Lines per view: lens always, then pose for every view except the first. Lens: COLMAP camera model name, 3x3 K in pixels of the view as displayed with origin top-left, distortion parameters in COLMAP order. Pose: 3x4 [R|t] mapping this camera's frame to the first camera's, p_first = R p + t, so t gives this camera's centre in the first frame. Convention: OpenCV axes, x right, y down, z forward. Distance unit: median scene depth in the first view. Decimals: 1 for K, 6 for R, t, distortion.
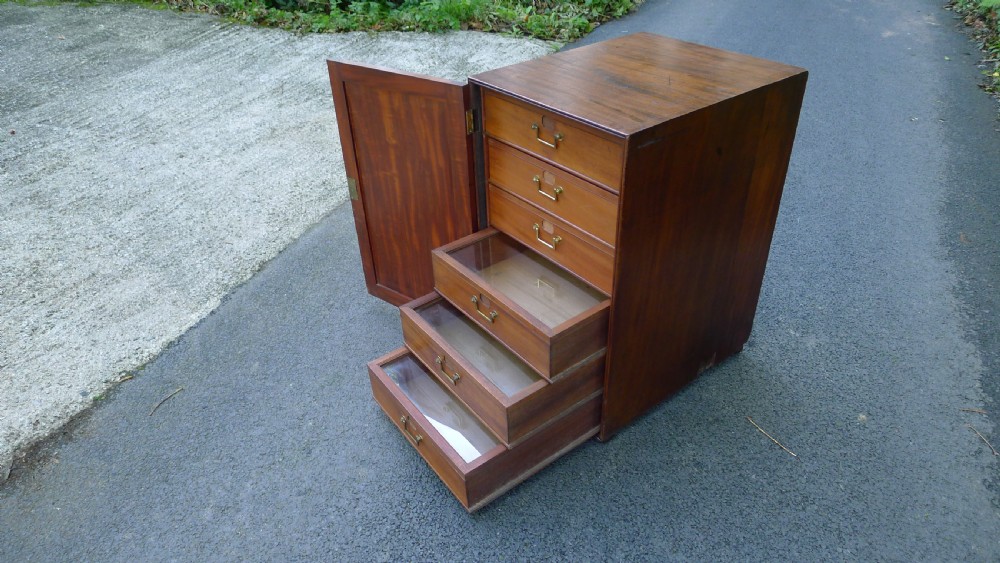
lens RADIAL K [[651.3, 0, 487.7], [0, 651.3, 283.0], [0, 0, 1]] dist [-0.050331, 0.008114]
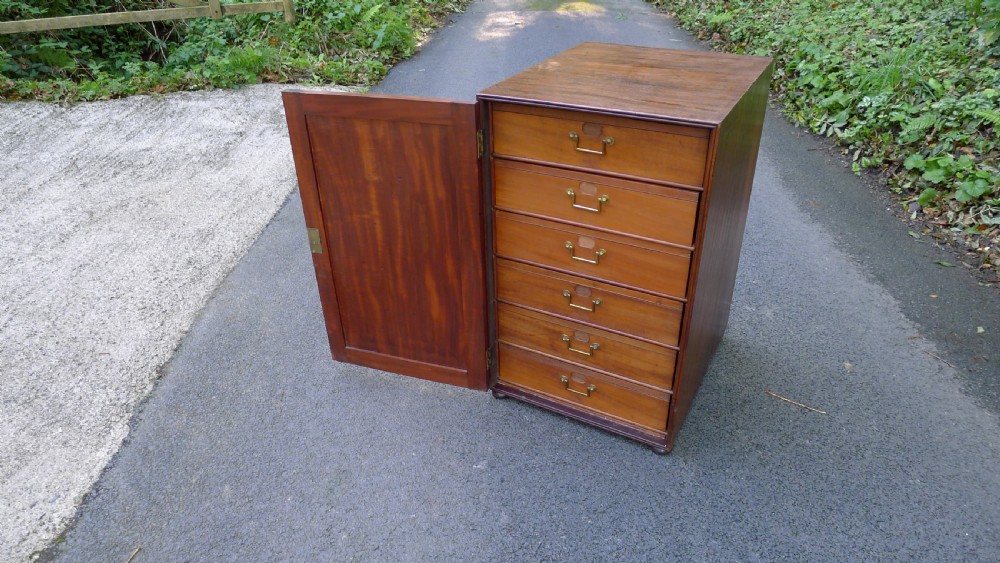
lens RADIAL K [[653.3, 0, 491.6], [0, 653.3, 288.1], [0, 0, 1]] dist [-0.063069, 0.021861]
pose [[0.915311, -0.194478, 0.352682, -0.223185], [0.217774, 0.975620, -0.027206, -0.015471], [-0.338793, 0.101707, 0.935348, 0.105300]]
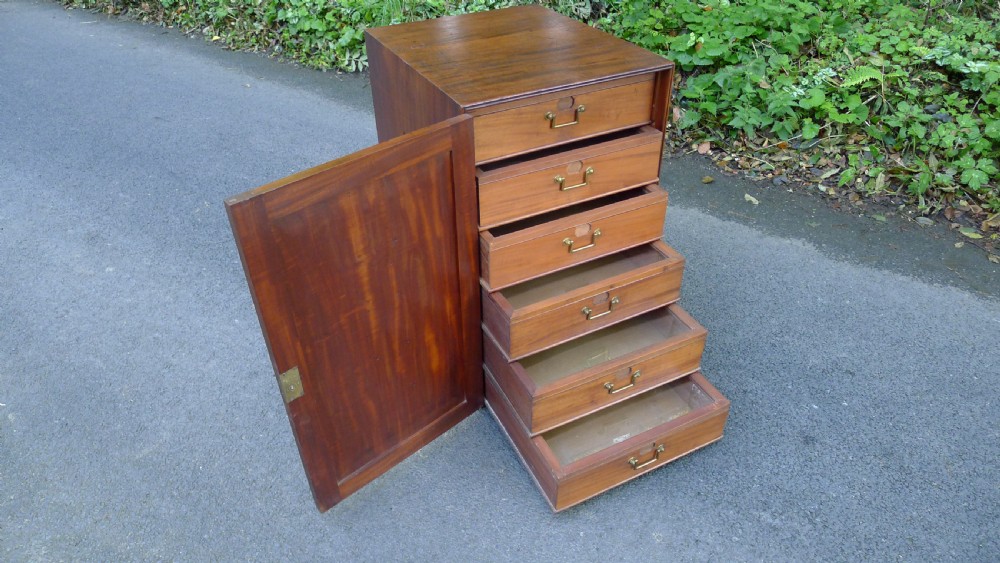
lens RADIAL K [[653.3, 0, 491.6], [0, 653.3, 288.1], [0, 0, 1]] dist [-0.063069, 0.021861]
pose [[0.175565, -0.558665, 0.810599, -0.466884], [0.563211, 0.732329, 0.382737, -0.257254], [-0.807446, 0.389343, 0.443218, 0.412165]]
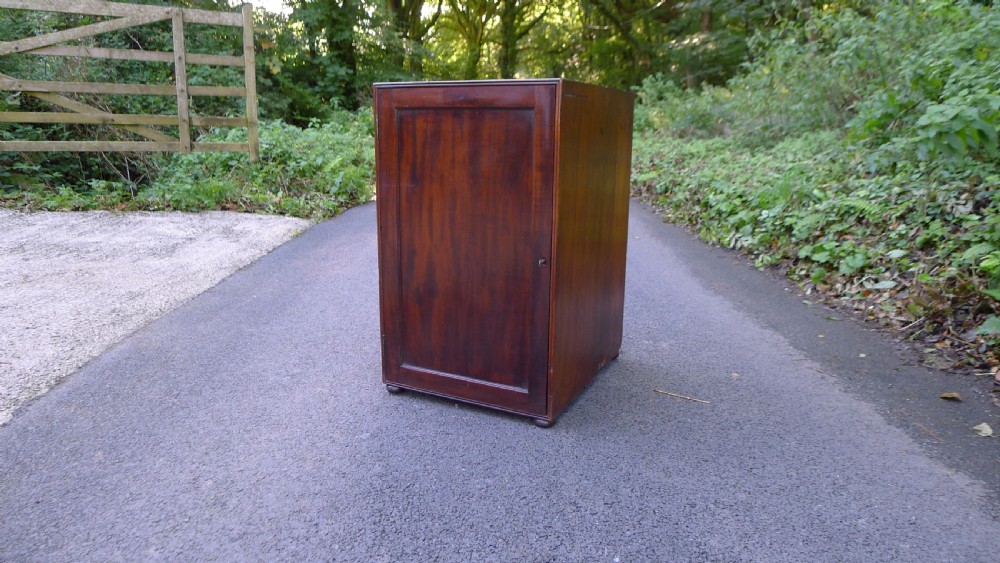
lens RADIAL K [[655.5, 0, 494.5], [0, 655.5, 273.1], [0, 0, 1]] dist [-0.058721, 0.019198]
pose [[0.894484, -0.059873, 0.443072, -0.200922], [0.219828, 0.921830, -0.319225, 0.209156], [-0.389324, 0.382942, 0.837725, 0.079332]]
